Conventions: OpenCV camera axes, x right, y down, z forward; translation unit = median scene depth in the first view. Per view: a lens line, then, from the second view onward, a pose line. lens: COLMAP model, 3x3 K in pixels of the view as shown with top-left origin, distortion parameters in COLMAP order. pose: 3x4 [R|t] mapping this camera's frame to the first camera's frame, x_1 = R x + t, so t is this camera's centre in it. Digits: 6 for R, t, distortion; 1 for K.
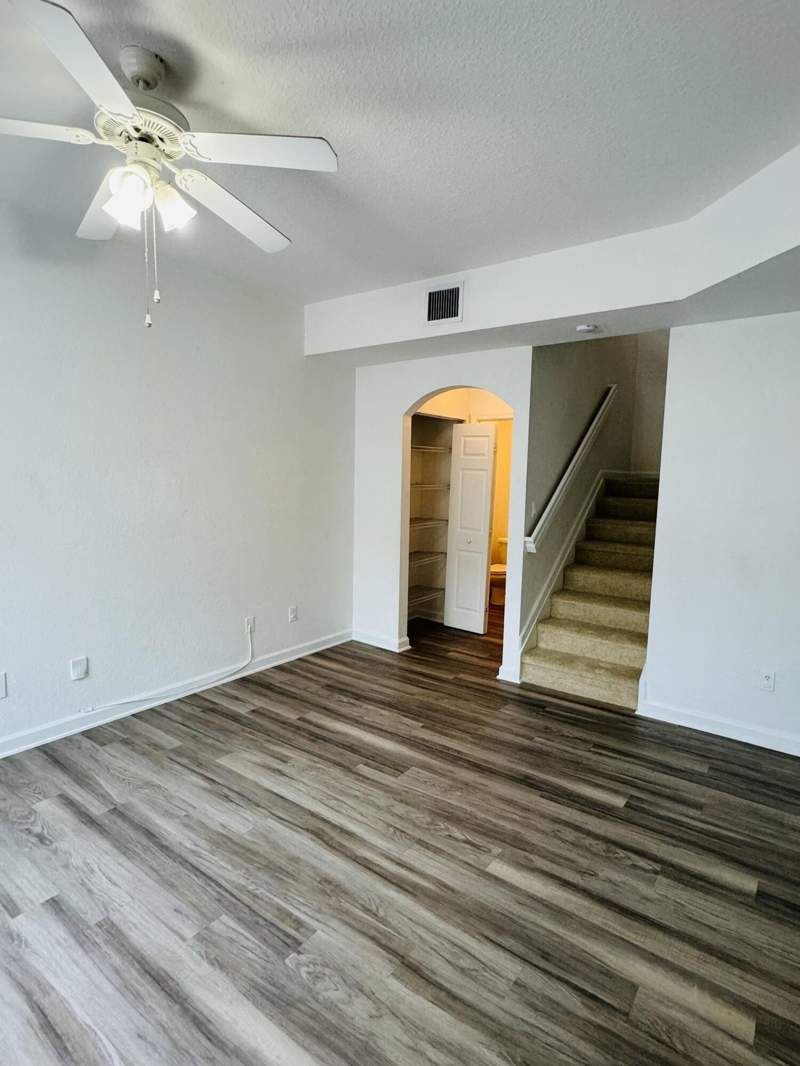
lens RADIAL K [[560.6, 0, 399.1], [0, 560.6, 536.2], [0, 0, 1]] dist [-0.006190, 0.001763]
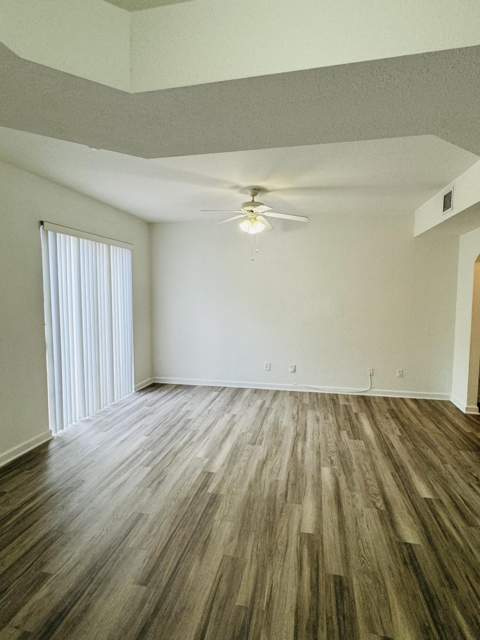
lens RADIAL K [[336.6, 0, 239.6], [0, 336.6, 319.3], [0, 0, 1]] dist [-0.006190, 0.001763]
pose [[0.411258, 0.050983, -0.910092, 1.092480], [-0.096717, 0.995239, 0.012048, -0.007697], [0.906373, 0.083067, 0.414231, 0.038629]]
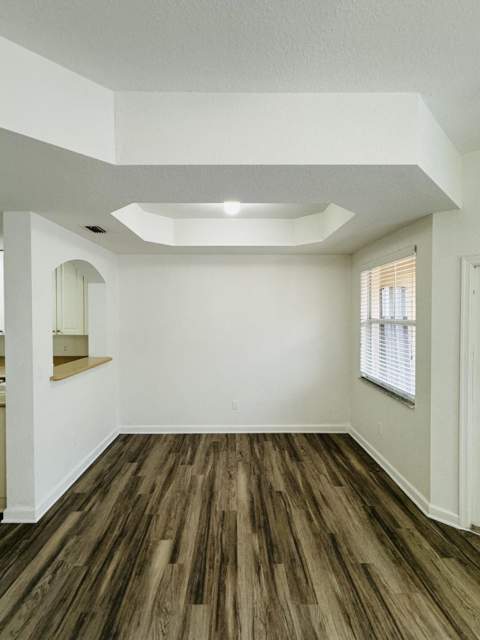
lens RADIAL K [[336.6, 0, 239.4], [0, 336.6, 319.3], [0, 0, 1]] dist [-0.006190, 0.001763]
pose [[-0.611454, -0.035111, 0.790501, -0.098909], [0.078331, 0.991422, 0.104624, -0.145354], [-0.787393, 0.125893, -0.603459, 0.897965]]
